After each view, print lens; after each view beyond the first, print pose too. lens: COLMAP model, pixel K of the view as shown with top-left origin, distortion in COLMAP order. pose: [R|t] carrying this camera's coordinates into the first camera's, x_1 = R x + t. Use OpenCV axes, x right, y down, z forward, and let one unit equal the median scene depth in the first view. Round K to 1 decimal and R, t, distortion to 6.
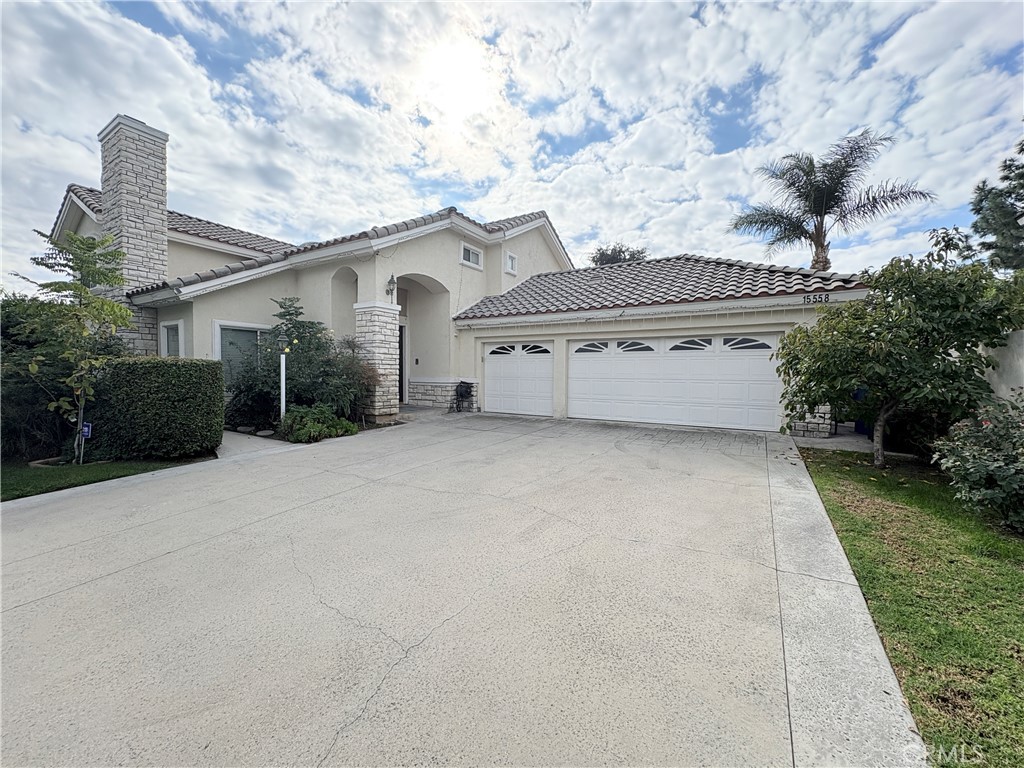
lens RADIAL K [[408.5, 0, 513.2], [0, 408.5, 382.9], [0, 0, 1]] dist [-0.000188, -0.000080]
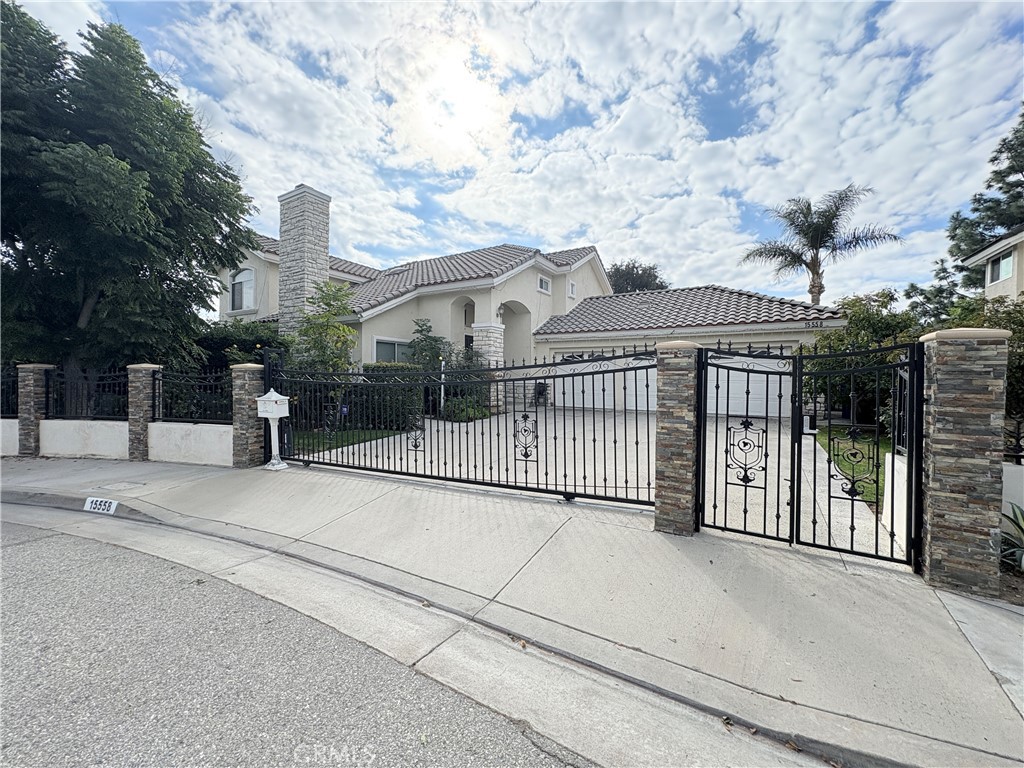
lens RADIAL K [[408.5, 0, 511.0], [0, 408.5, 384.0], [0, 0, 1]] dist [-0.000188, -0.000080]
pose [[0.999993, 0.003069, 0.001923, -0.217544], [-0.003044, 0.999917, -0.012491, 0.018289], [-0.001961, 0.012485, 0.999920, -0.288578]]
